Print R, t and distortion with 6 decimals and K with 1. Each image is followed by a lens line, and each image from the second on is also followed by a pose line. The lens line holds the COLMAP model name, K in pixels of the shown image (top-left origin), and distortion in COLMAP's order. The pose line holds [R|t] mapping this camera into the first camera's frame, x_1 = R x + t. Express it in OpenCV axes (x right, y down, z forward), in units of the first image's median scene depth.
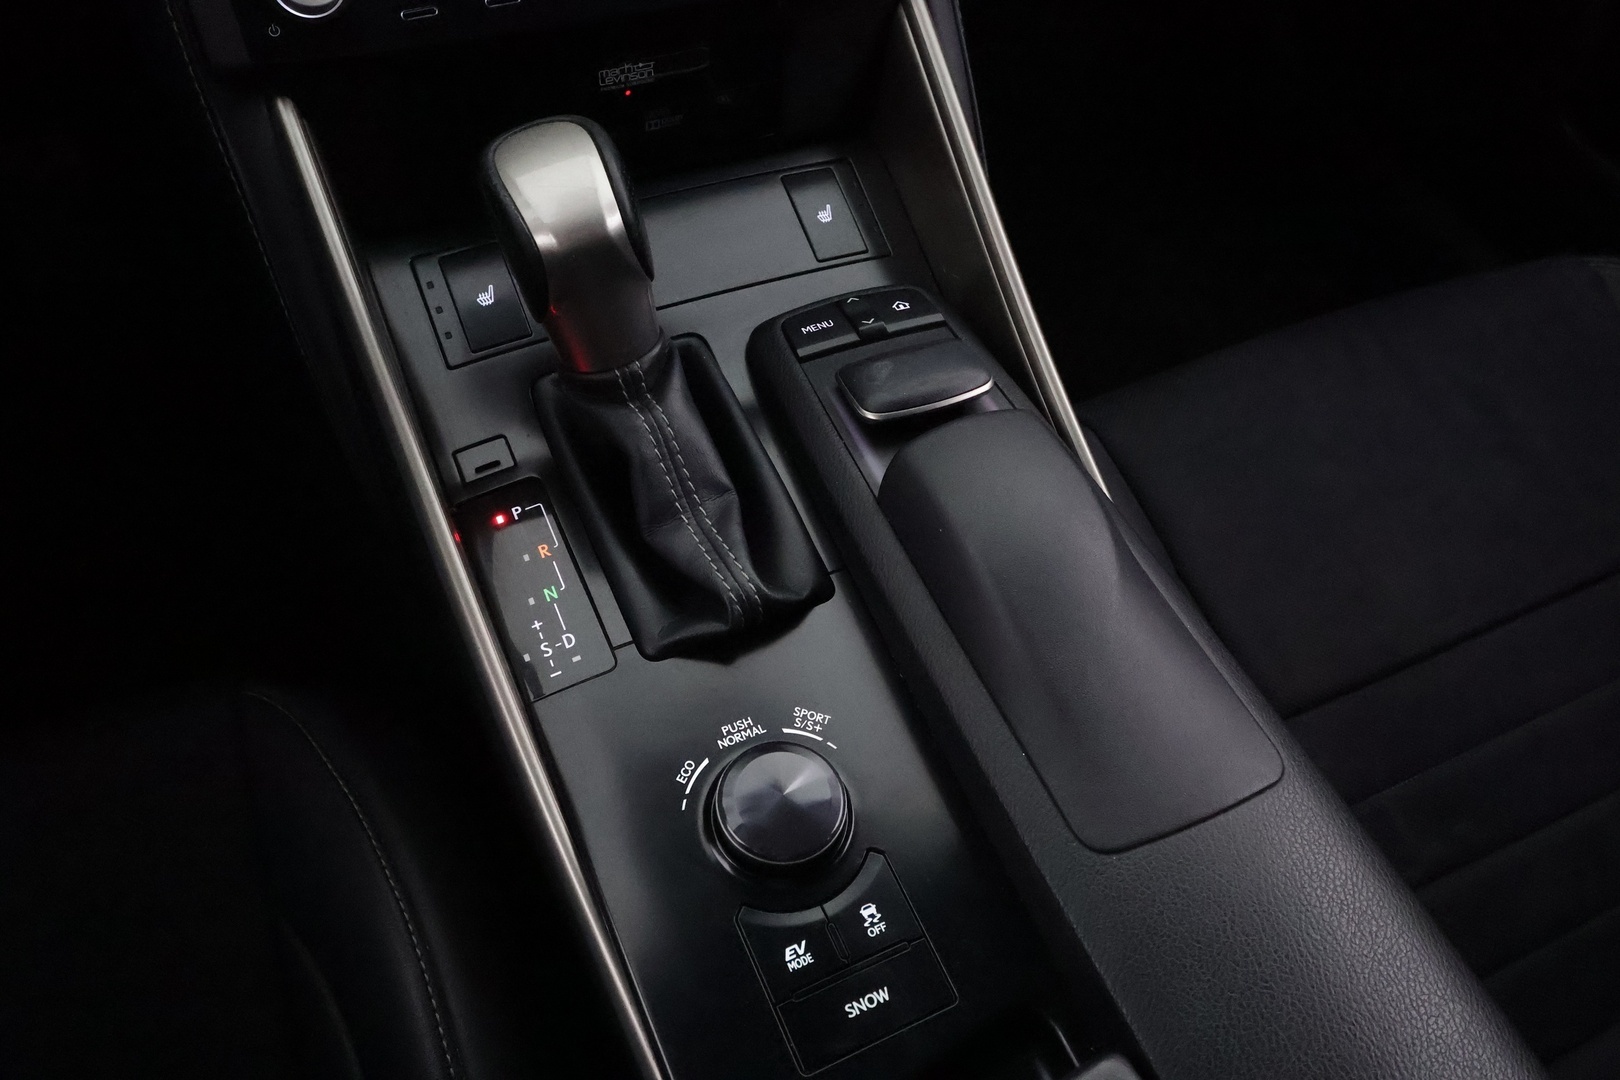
lens RADIAL K [[1267.1, 0, 816.2], [0, 1267.1, 543.0], [0, 0, 1]] dist [0.001053, -0.005601]
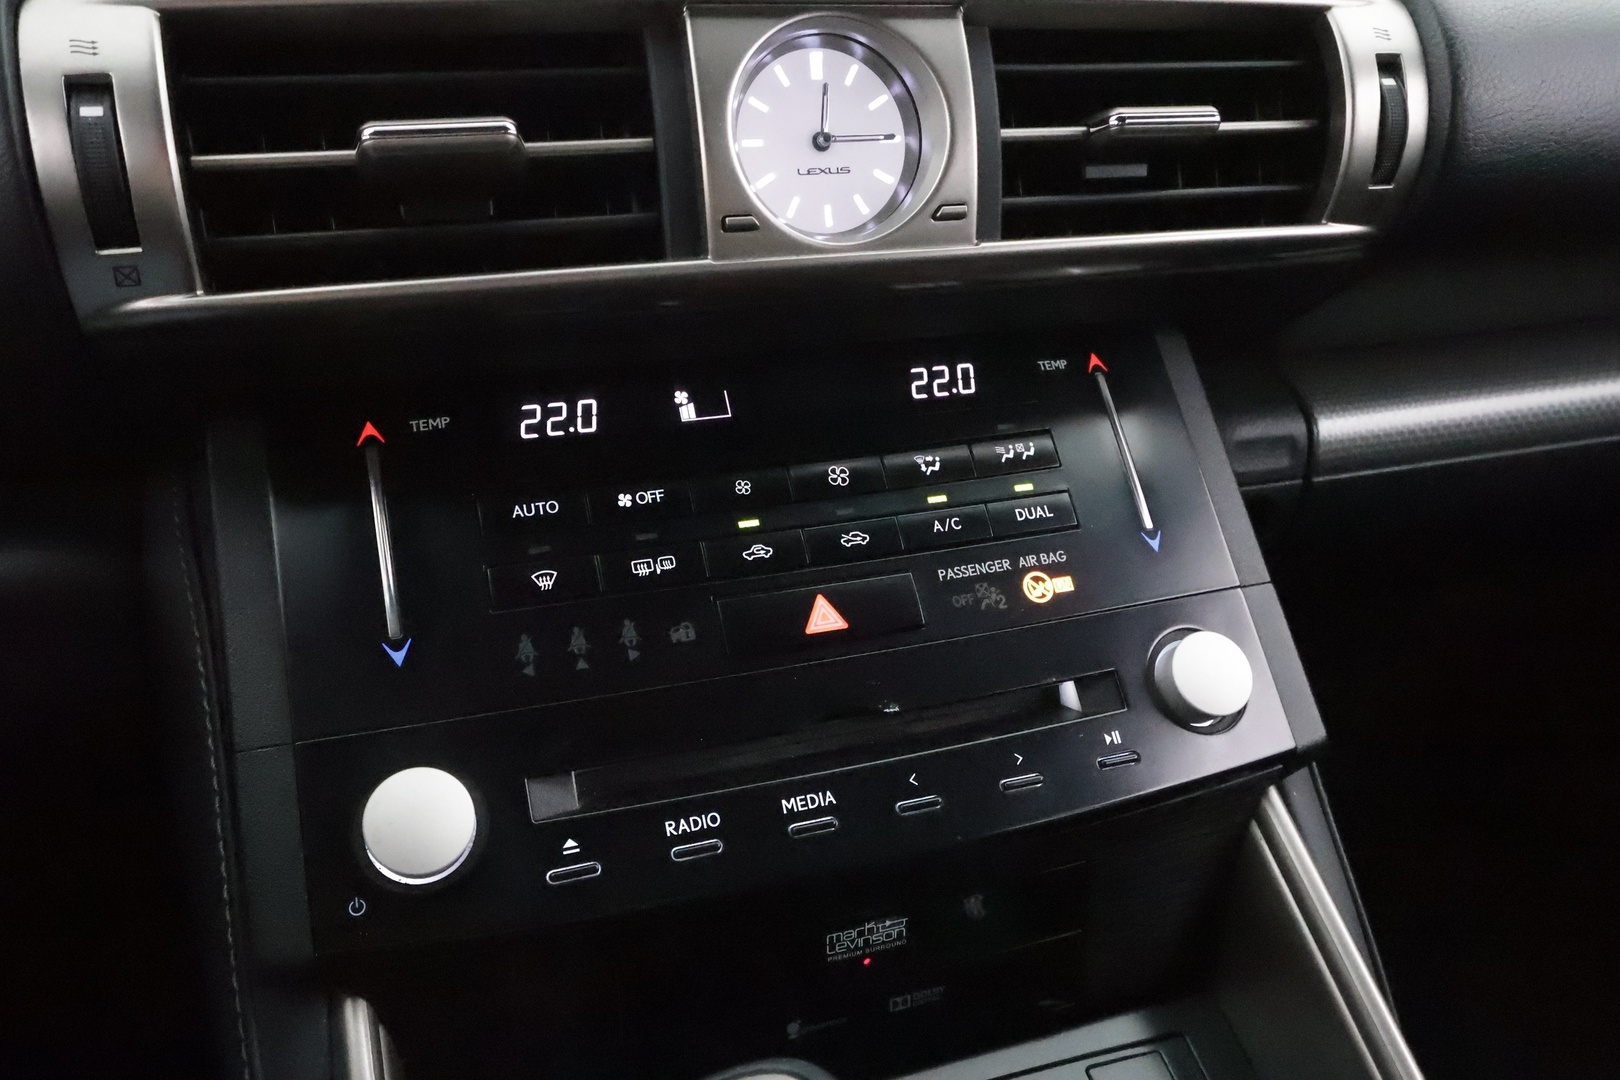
lens RADIAL K [[1267.1, 0, 816.2], [0, 1267.1, 543.0], [0, 0, 1]] dist [0.001053, -0.005601]
pose [[0.992686, -0.017617, -0.119434, -0.092819], [-0.042070, 0.876807, -0.478999, -0.231273], [0.113159, 0.480520, 0.869653, 0.315397]]
